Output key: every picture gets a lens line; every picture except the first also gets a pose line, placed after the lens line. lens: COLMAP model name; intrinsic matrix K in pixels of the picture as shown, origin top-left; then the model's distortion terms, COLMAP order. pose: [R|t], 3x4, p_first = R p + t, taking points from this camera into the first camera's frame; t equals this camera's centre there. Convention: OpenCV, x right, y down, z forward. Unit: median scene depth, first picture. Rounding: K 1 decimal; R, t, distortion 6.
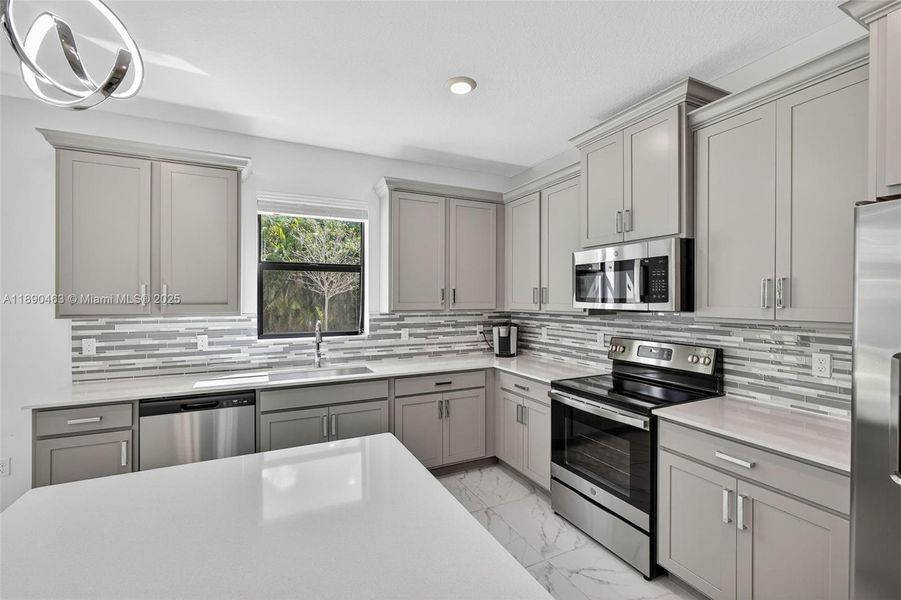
lens RADIAL K [[388.3, 0, 460.5], [0, 388.3, 297.6], [0, 0, 1]] dist [-0.001290, 0.001698]
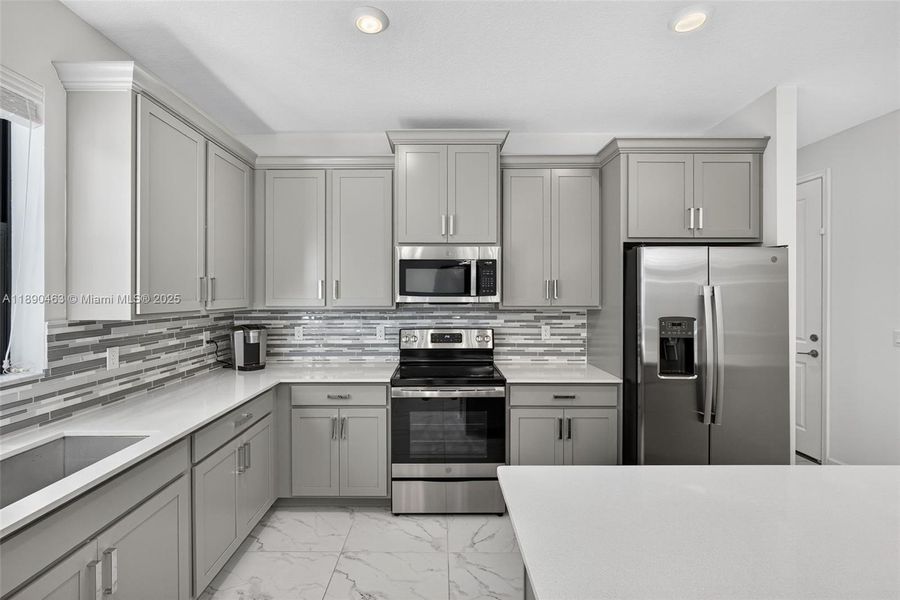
lens RADIAL K [[387.9, 0, 432.2], [0, 387.9, 294.4], [0, 0, 1]] dist [-0.001290, 0.001698]
pose [[0.465830, -0.002444, 0.884871, -0.541609], [-0.000383, 0.999996, 0.002963, 0.003257], [-0.884874, -0.001720, 0.465827, 0.450104]]
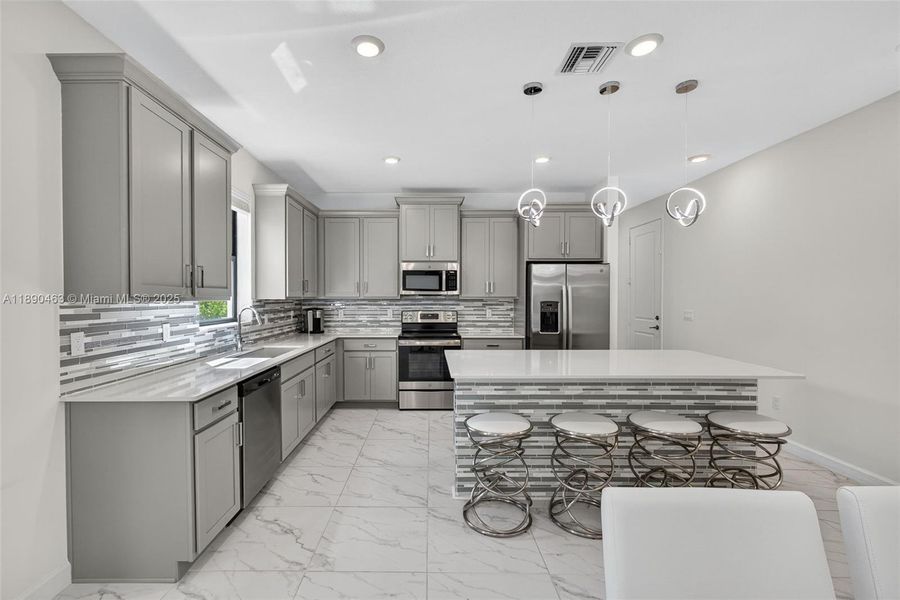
lens RADIAL K [[387.9, 0, 430.7], [0, 387.9, 305.0], [0, 0, 1]] dist [-0.001290, 0.001698]
pose [[0.440735, -0.018951, 0.897437, -1.232409], [-0.000372, 0.999773, 0.021294, 0.037182], [-0.897637, -0.009719, 0.440628, 0.092664]]
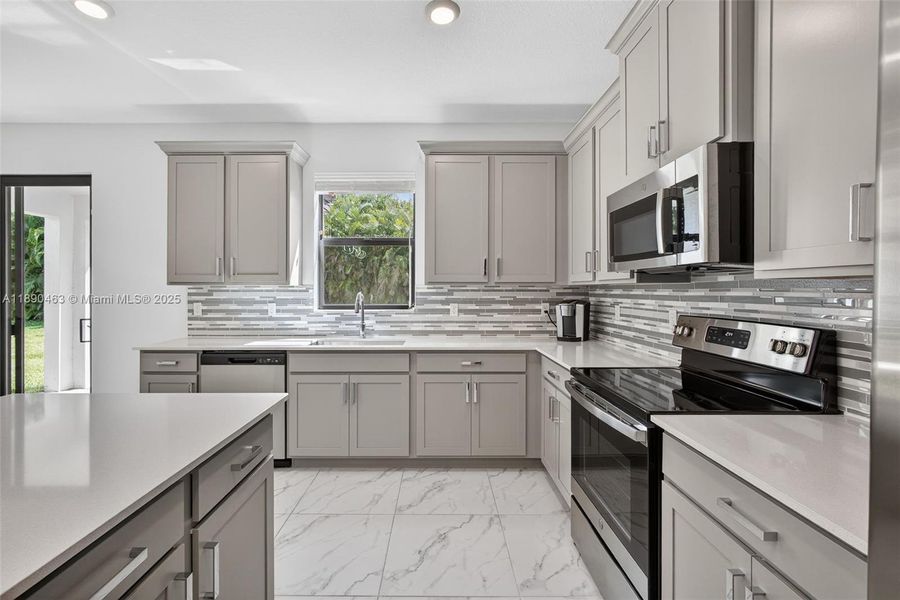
lens RADIAL K [[387.9, 0, 455.5], [0, 387.9, 290.7], [0, 0, 1]] dist [-0.001290, 0.001698]
pose [[0.898524, 0.000090, -0.438924, 0.353278], [0.001203, 0.999996, 0.002667, 0.059157], [0.438923, -0.002925, 0.898520, 0.207970]]
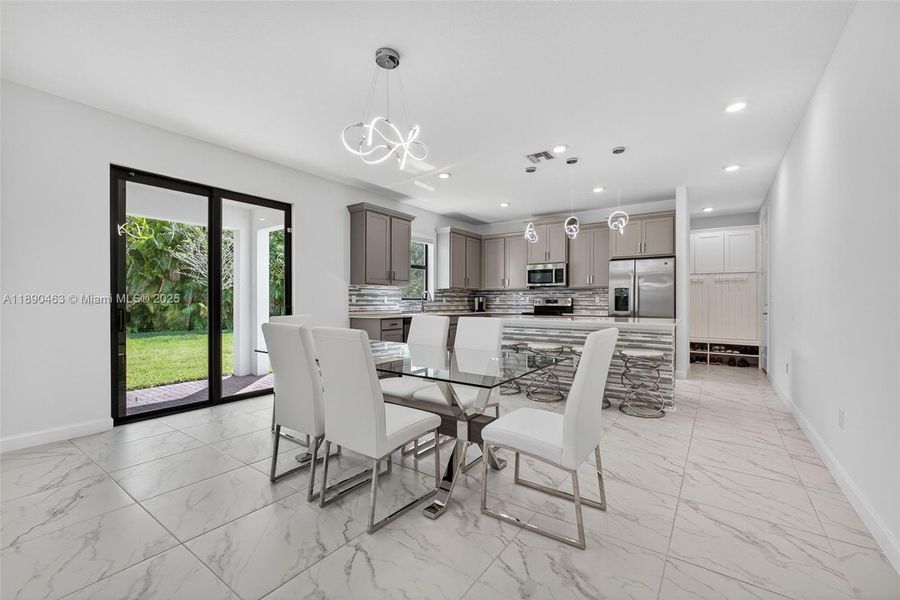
lens RADIAL K [[387.9, 0, 466.4], [0, 387.9, 302.6], [0, 0, 1]] dist [-0.001290, 0.001698]
pose [[0.858031, -0.002723, 0.513590, -1.428003], [0.001320, 0.999994, 0.003096, 0.130499], [-0.513596, -0.001979, 0.858030, -1.073258]]
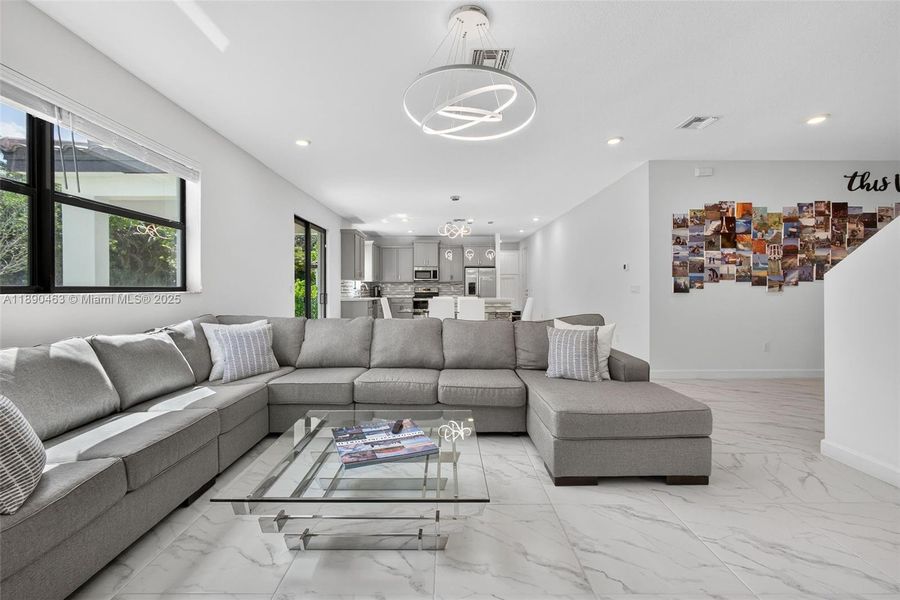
lens RADIAL K [[387.9, 0, 458.5], [0, 387.9, 293.2], [0, 0, 1]] dist [-0.001290, 0.001698]
pose [[0.403851, -0.015123, 0.914700, -3.437169], [0.001510, 0.999873, 0.015865, 0.102982], [-0.914824, -0.005026, 0.403822, -1.190250]]
